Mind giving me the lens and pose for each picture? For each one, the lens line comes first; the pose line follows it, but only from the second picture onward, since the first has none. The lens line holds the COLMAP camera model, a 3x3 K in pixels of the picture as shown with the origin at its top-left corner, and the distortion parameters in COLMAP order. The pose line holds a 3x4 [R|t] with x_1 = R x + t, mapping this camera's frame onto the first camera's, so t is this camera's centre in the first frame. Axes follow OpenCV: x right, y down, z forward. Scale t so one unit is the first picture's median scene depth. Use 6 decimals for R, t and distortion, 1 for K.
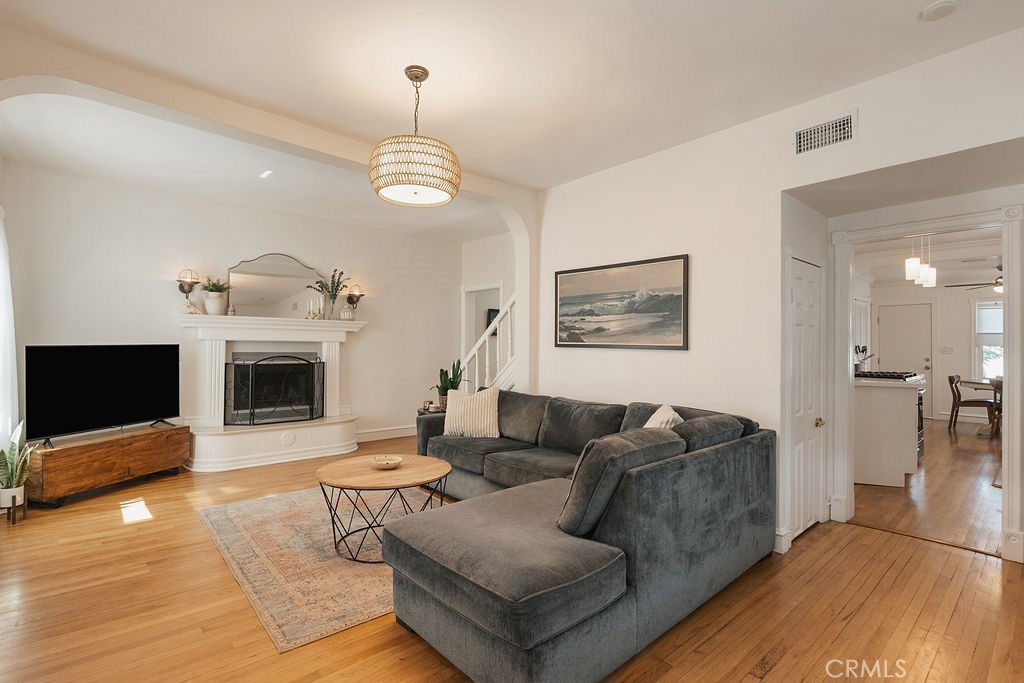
lens RADIAL K [[486.6, 0, 512.0], [0, 486.6, 341.5], [0, 0, 1]] dist [-0.001881, -0.000249]
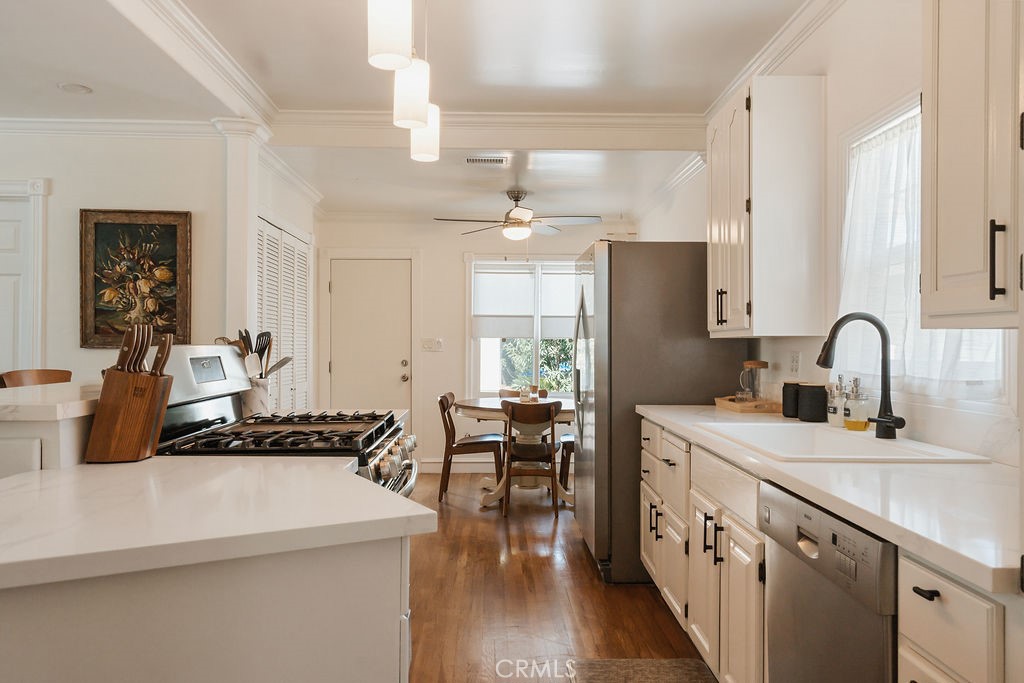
lens RADIAL K [[718.3, 0, 512.0], [0, 718.3, 341.5], [0, 0, 1]] dist [0.004248, 0.001663]
pose [[0.646131, 0.000672, 0.763226, 0.375085], [-0.010099, 0.999920, 0.007670, 0.007489], [-0.763160, -0.012664, 0.646086, 0.457300]]
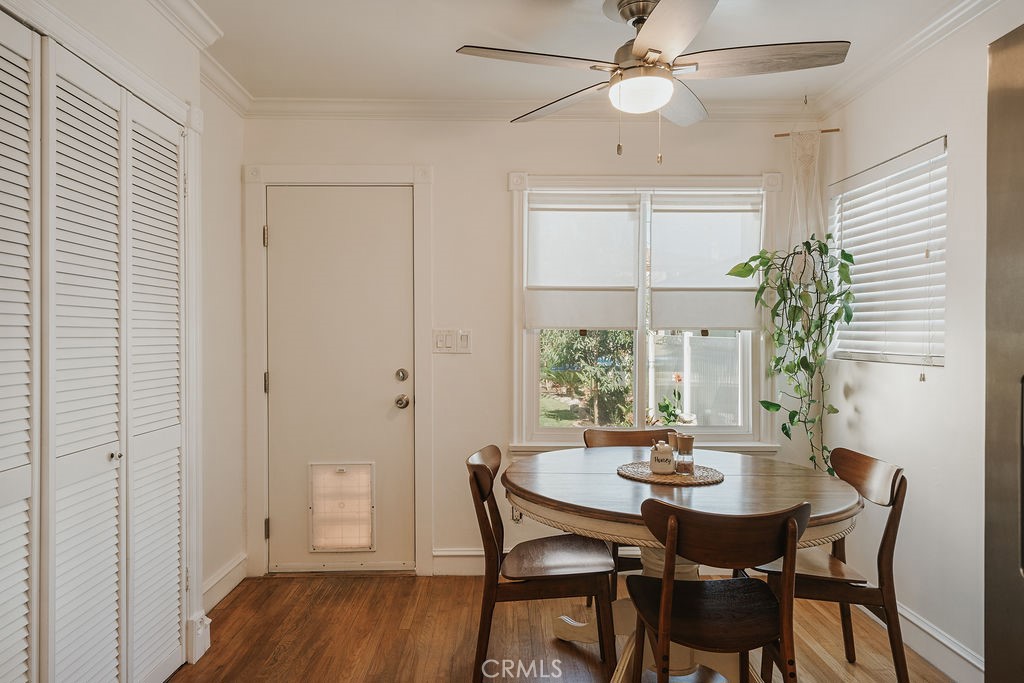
lens RADIAL K [[687.1, 0, 512.0], [0, 687.1, 341.5], [0, 0, 1]] dist [0.001300, -0.000997]
pose [[0.663326, -0.011624, 0.748241, 0.674993], [-0.007133, 0.999736, 0.021854, 0.009085], [-0.748297, -0.019834, 0.663068, 0.775153]]
